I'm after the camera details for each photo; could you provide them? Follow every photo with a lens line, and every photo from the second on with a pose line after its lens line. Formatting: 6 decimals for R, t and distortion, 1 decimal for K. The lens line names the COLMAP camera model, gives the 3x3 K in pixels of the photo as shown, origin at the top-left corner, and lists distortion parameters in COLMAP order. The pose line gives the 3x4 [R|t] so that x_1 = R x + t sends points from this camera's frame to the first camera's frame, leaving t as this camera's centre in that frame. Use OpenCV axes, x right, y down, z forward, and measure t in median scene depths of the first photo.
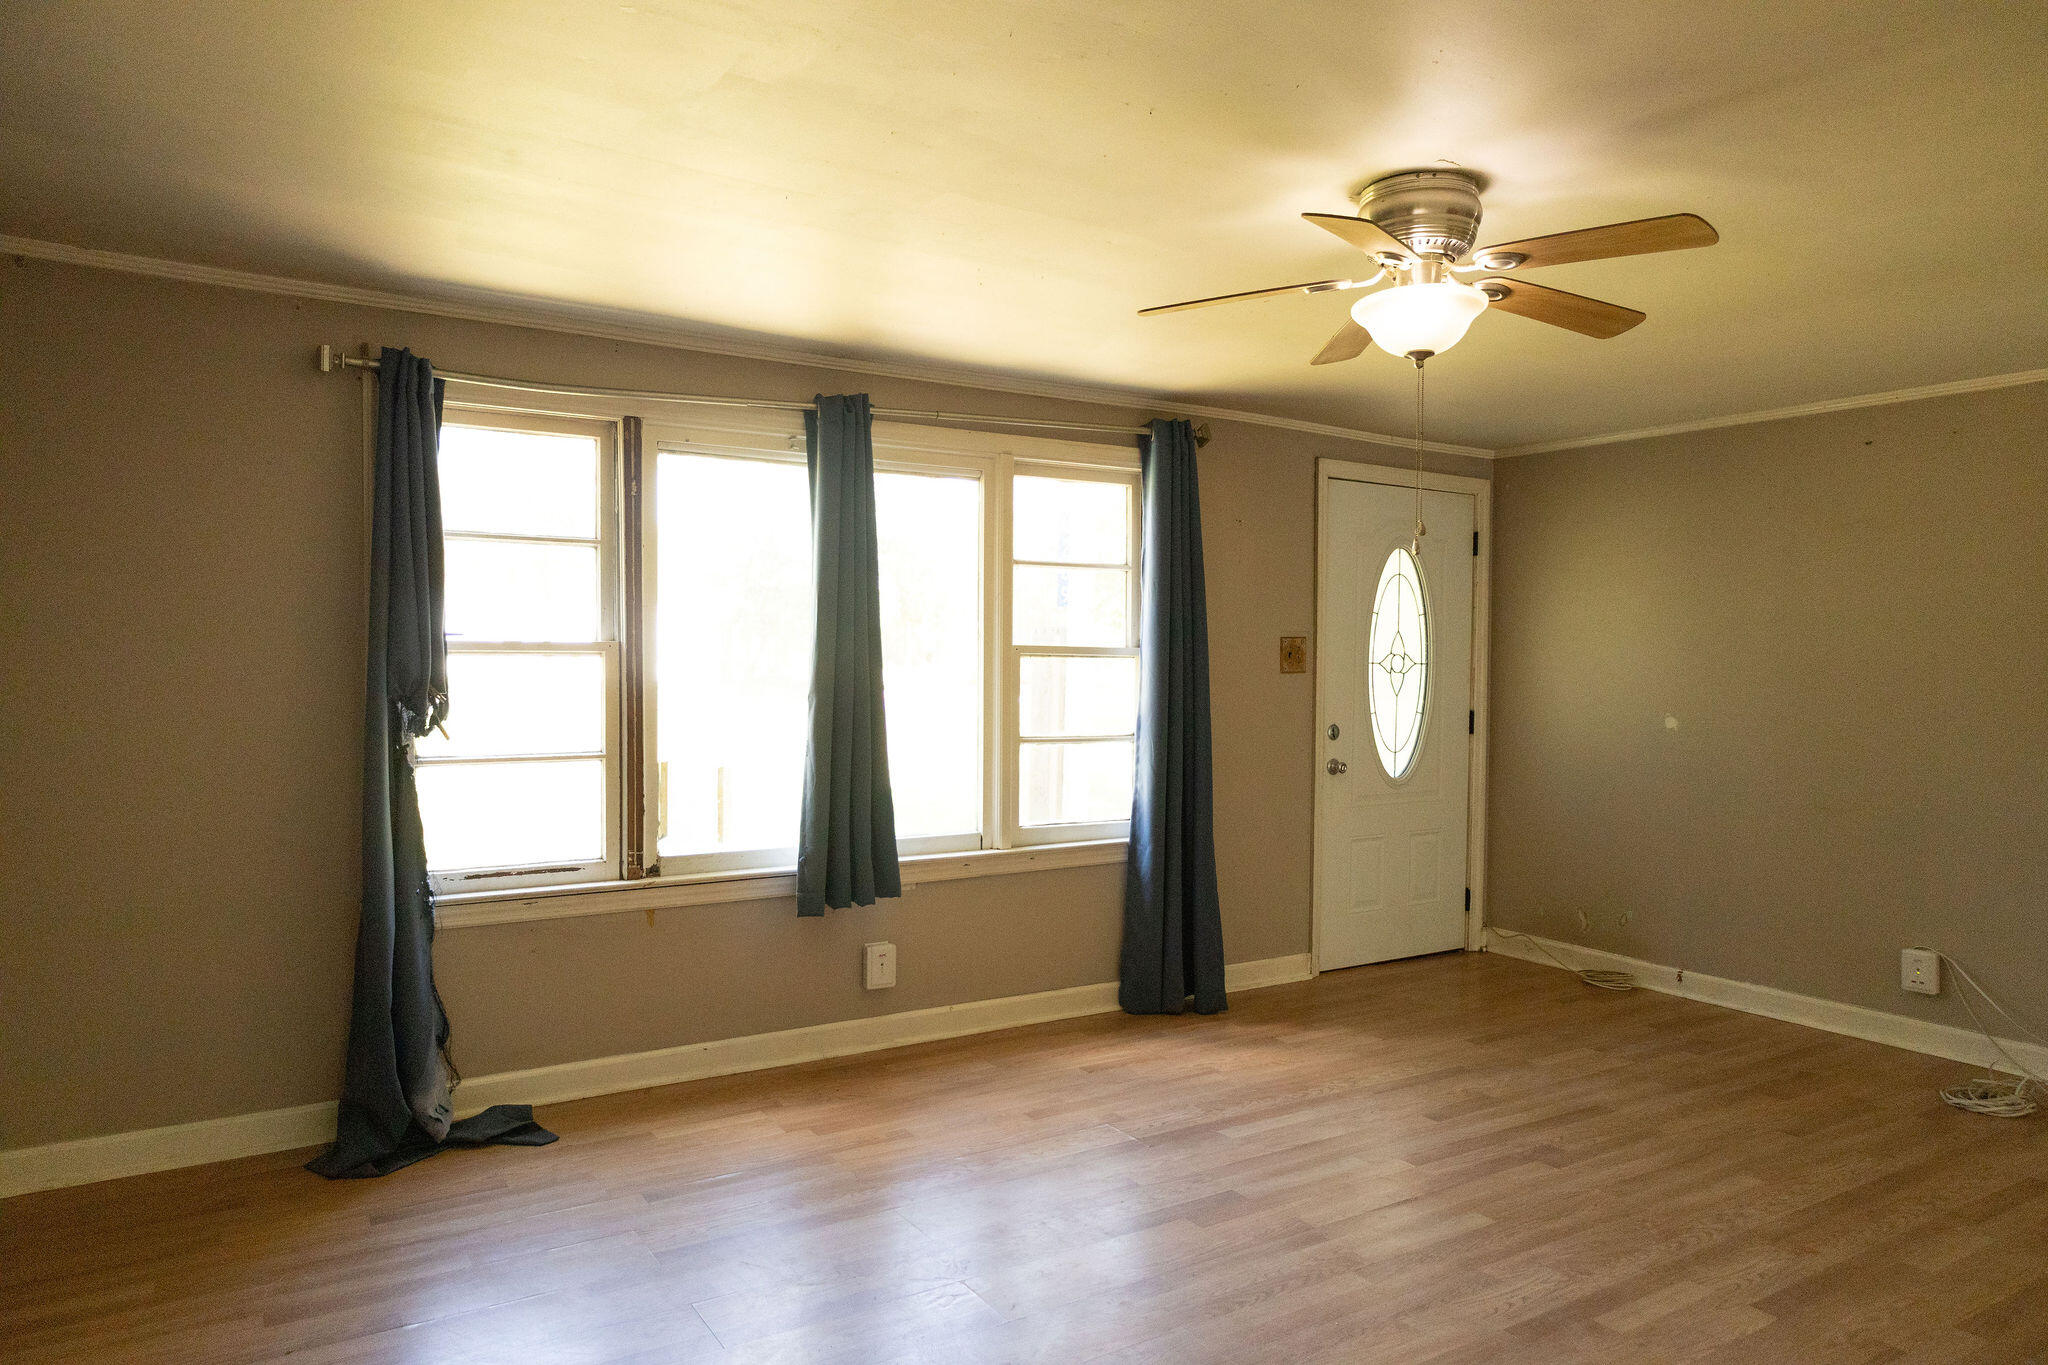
lens RADIAL K [[1363.2, 0, 1013.5], [0, 1363.2, 686.3], [0, 0, 1]] dist [-0.034063, -0.000480]
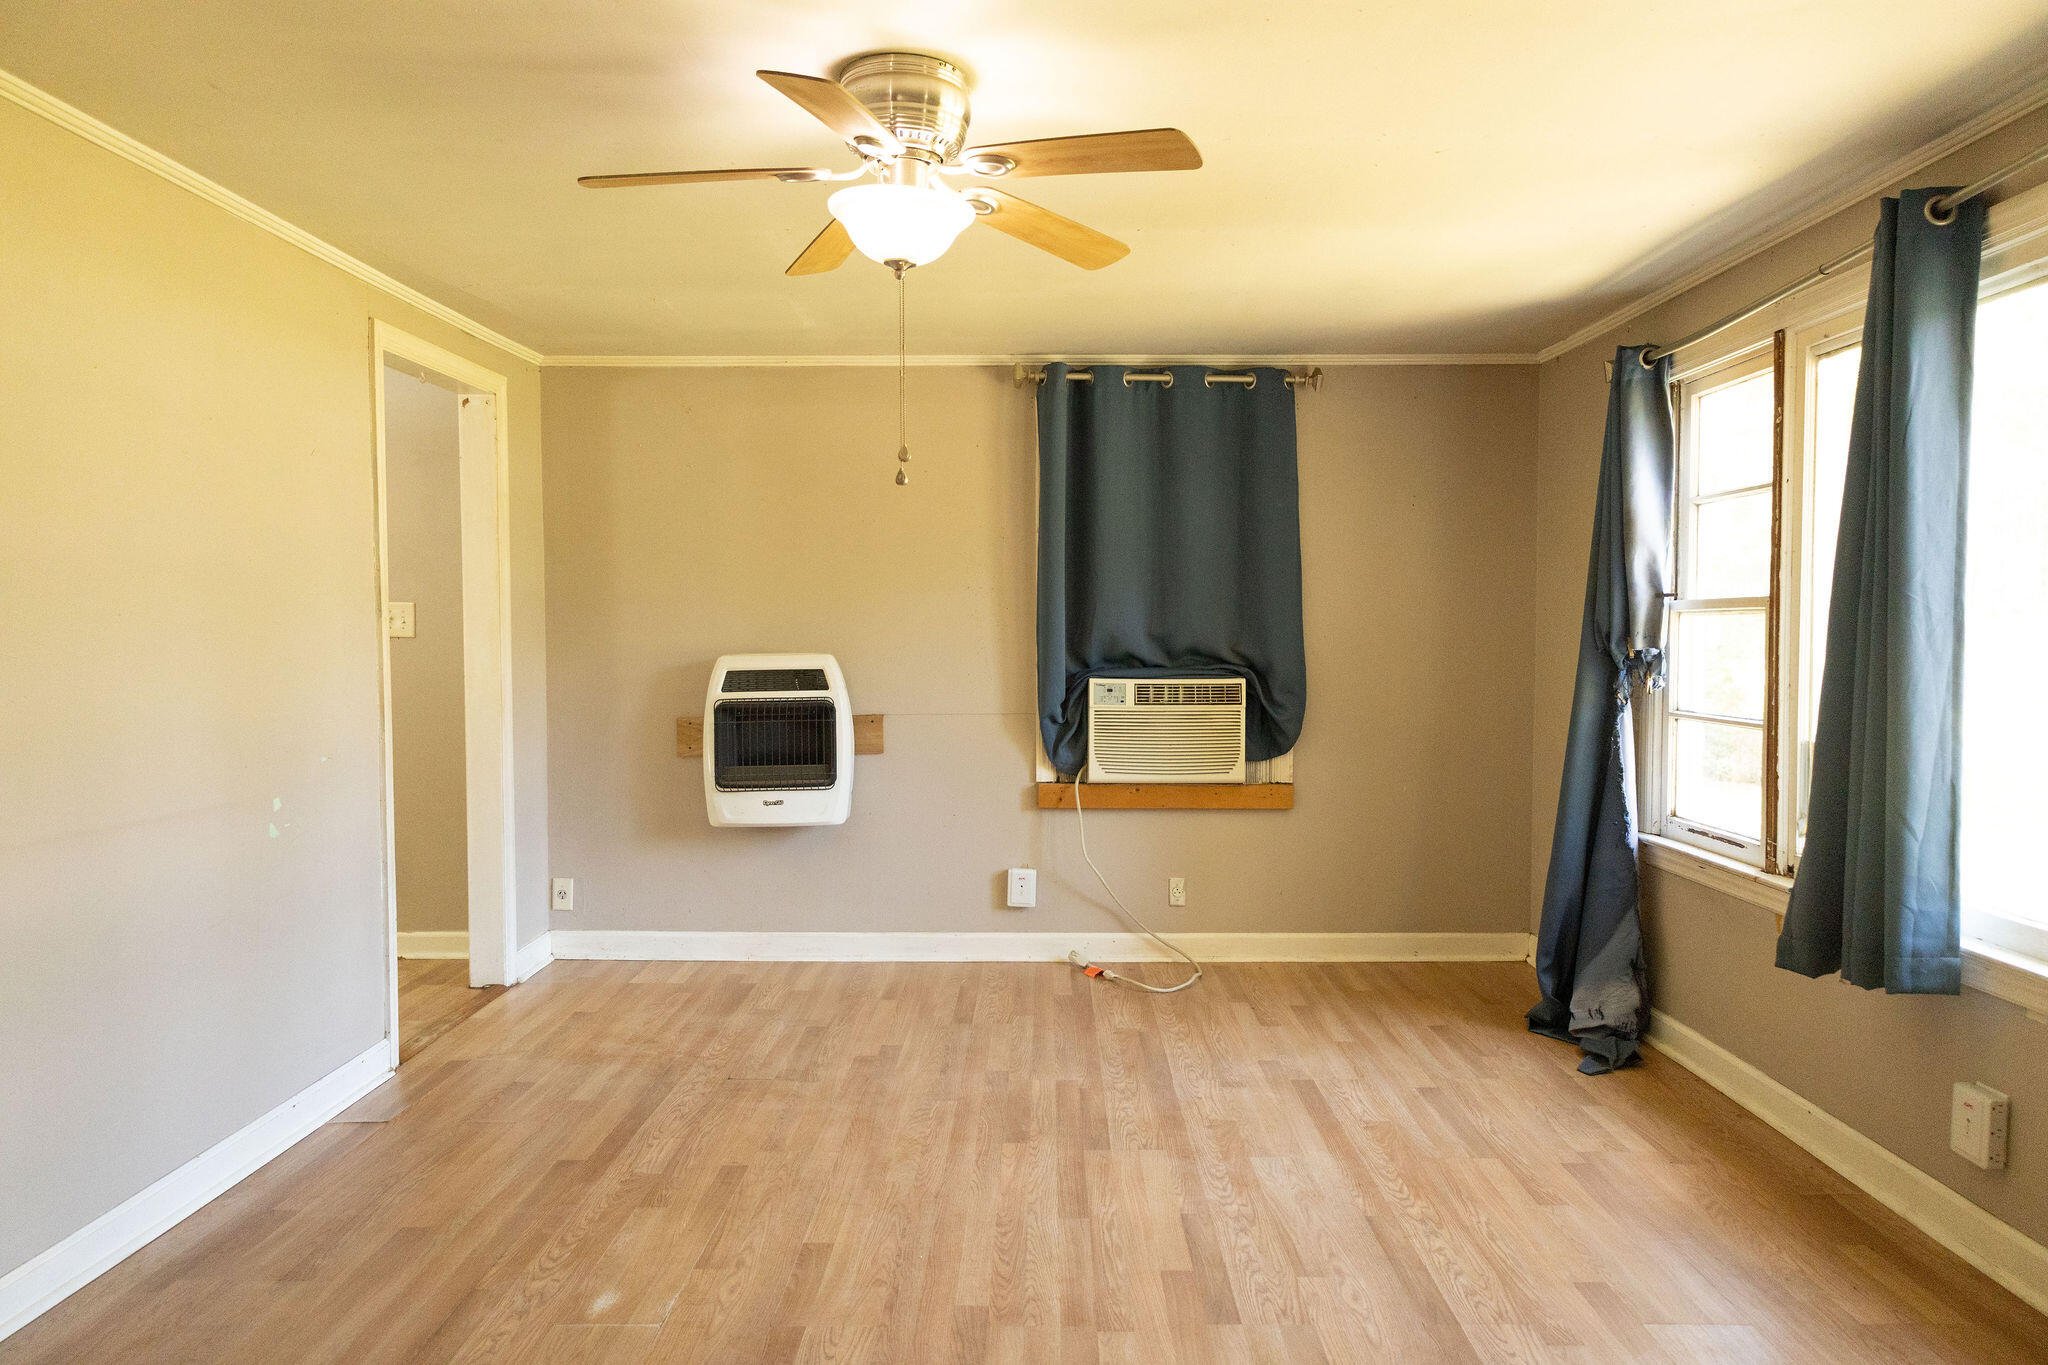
lens RADIAL K [[1363.2, 0, 1014.0], [0, 1363.2, 685.7], [0, 0, 1]] dist [-0.034063, -0.000480]
pose [[-0.559698, 0.032680, -0.828052, 0.779825], [-0.022750, 0.998240, 0.054774, -0.013910], [0.828384, 0.049495, -0.557969, 1.211110]]
